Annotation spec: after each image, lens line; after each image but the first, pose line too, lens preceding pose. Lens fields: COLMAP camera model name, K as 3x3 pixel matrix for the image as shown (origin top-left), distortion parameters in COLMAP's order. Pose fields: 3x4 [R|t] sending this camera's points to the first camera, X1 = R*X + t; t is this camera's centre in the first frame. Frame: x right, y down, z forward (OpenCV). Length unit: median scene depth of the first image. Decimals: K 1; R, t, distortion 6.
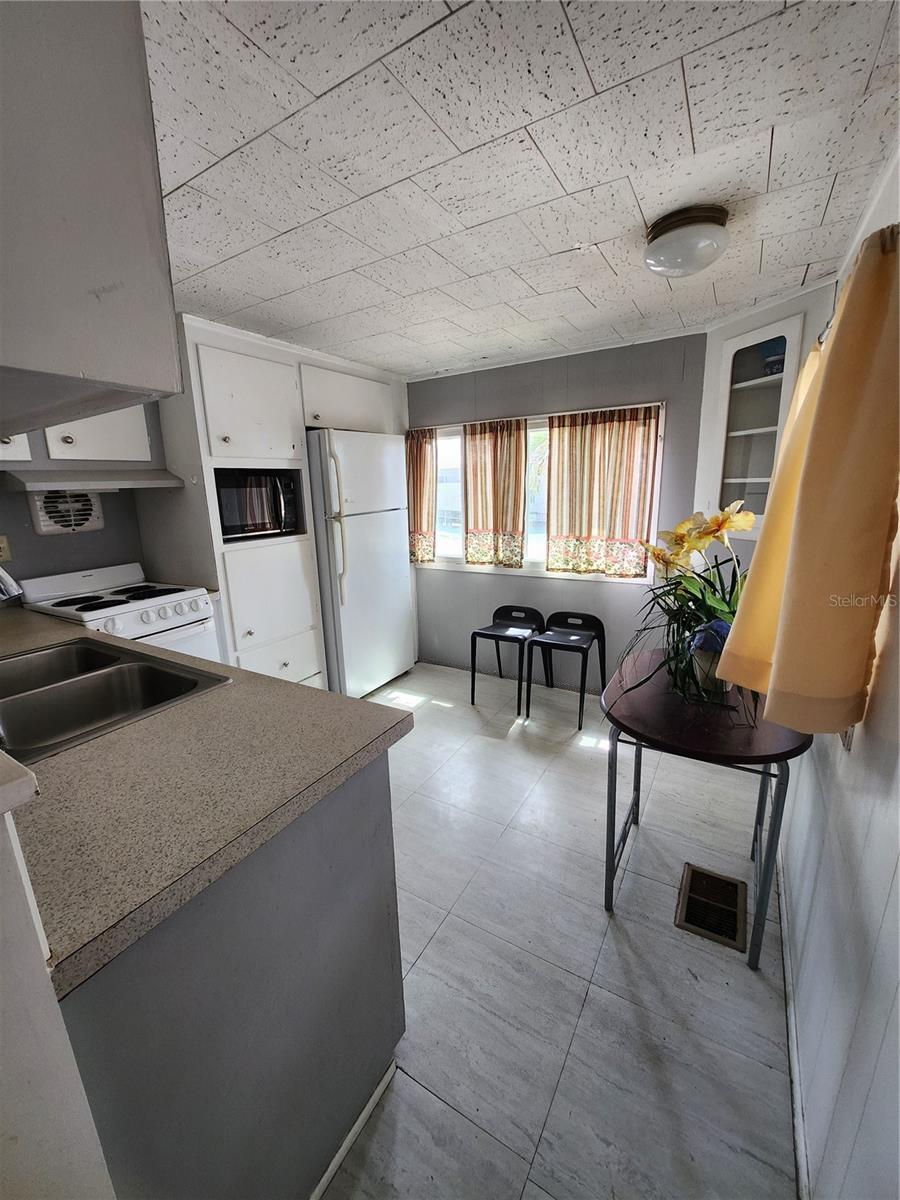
lens RADIAL K [[482.2, 0, 445.8], [0, 482.2, 599.5], [0, 0, 1]] dist [-0.022151, 0.001130]
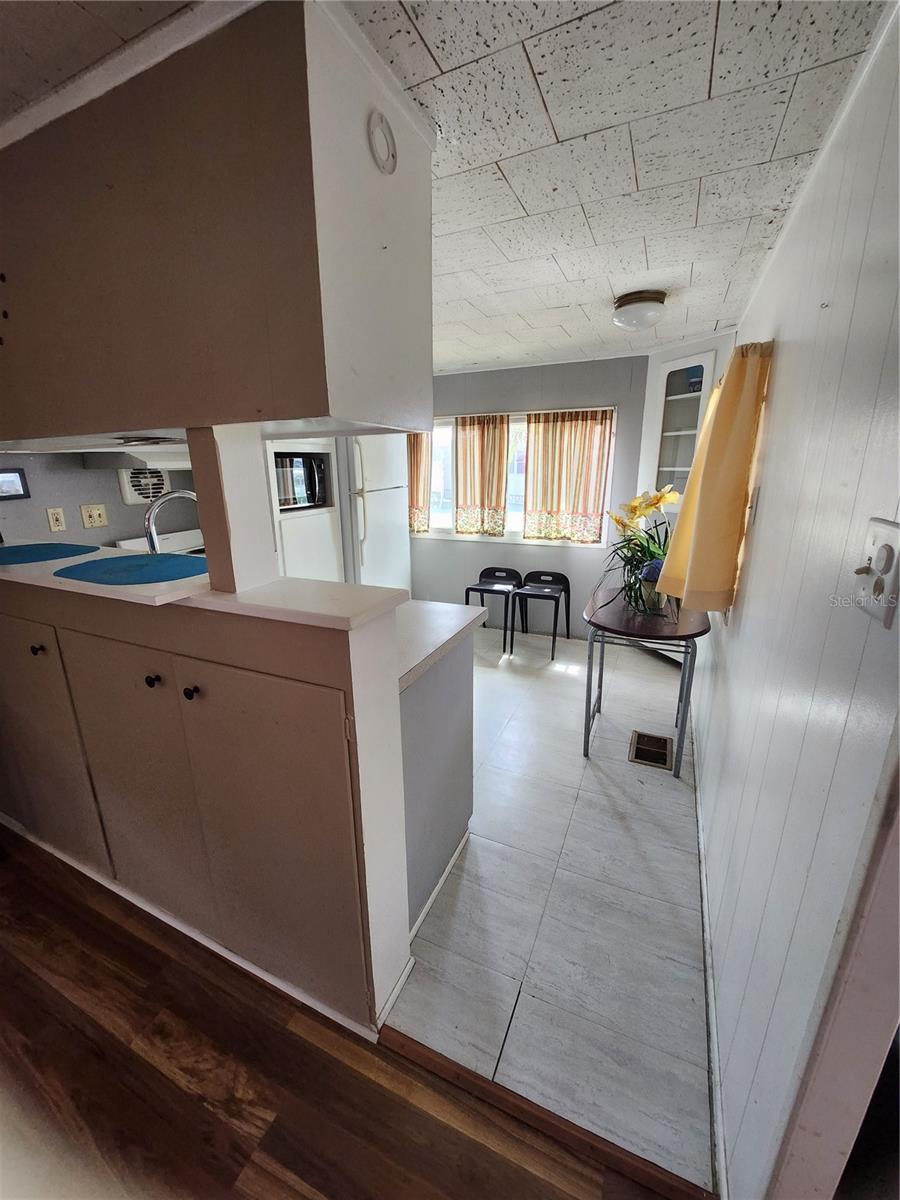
lens RADIAL K [[482.2, 0, 447.6], [0, 482.2, 602.4], [0, 0, 1]] dist [-0.022151, 0.001130]
pose [[0.992882, -0.014910, 0.118168, -0.184612], [0.009319, 0.998817, 0.047731, 0.059714], [-0.118740, -0.046290, 0.991846, -0.300636]]
